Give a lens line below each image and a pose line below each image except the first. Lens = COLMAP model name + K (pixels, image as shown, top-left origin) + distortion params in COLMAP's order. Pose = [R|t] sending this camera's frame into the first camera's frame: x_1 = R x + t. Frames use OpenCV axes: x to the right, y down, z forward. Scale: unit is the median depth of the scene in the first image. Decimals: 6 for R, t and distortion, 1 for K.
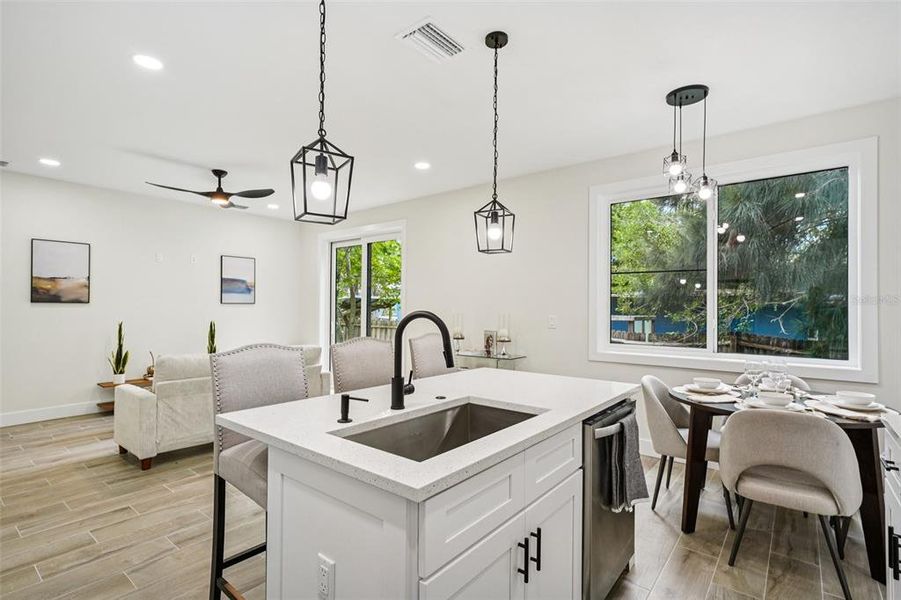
lens RADIAL K [[437.9, 0, 446.0], [0, 437.9, 303.8], [0, 0, 1]] dist [-0.003594, 0.005946]
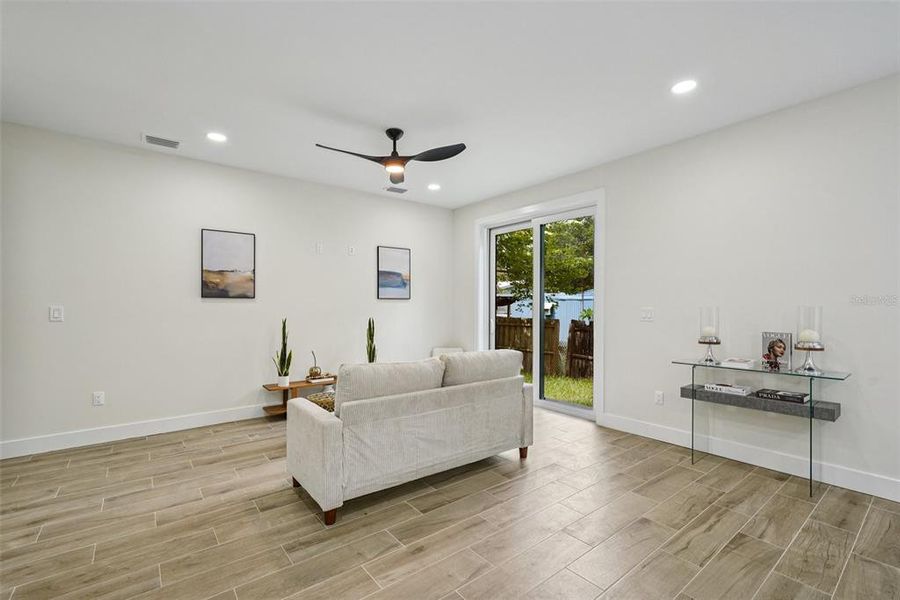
lens RADIAL K [[396.4, 0, 444.9], [0, 396.4, 306.6], [0, 0, 1]] dist [-0.010281, 0.005084]
pose [[0.974816, -0.005319, -0.222946, -0.253658], [0.007280, 0.999942, 0.007974, 0.012966], [0.222891, -0.009396, 0.974798, 0.294565]]
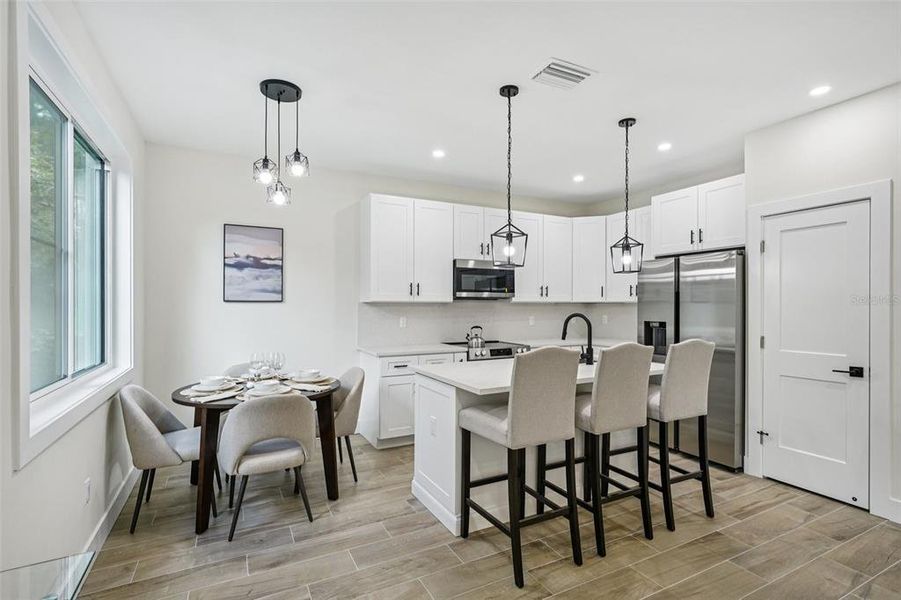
lens RADIAL K [[431.2, 0, 445.8], [0, 431.2, 303.3], [0, 0, 1]] dist [0.006129, 0.000446]
pose [[-0.916971, -0.006266, 0.398904, -0.097797], [-0.010632, 0.999905, -0.008734, -0.001598], [-0.398811, -0.012250, -0.916951, 1.026192]]
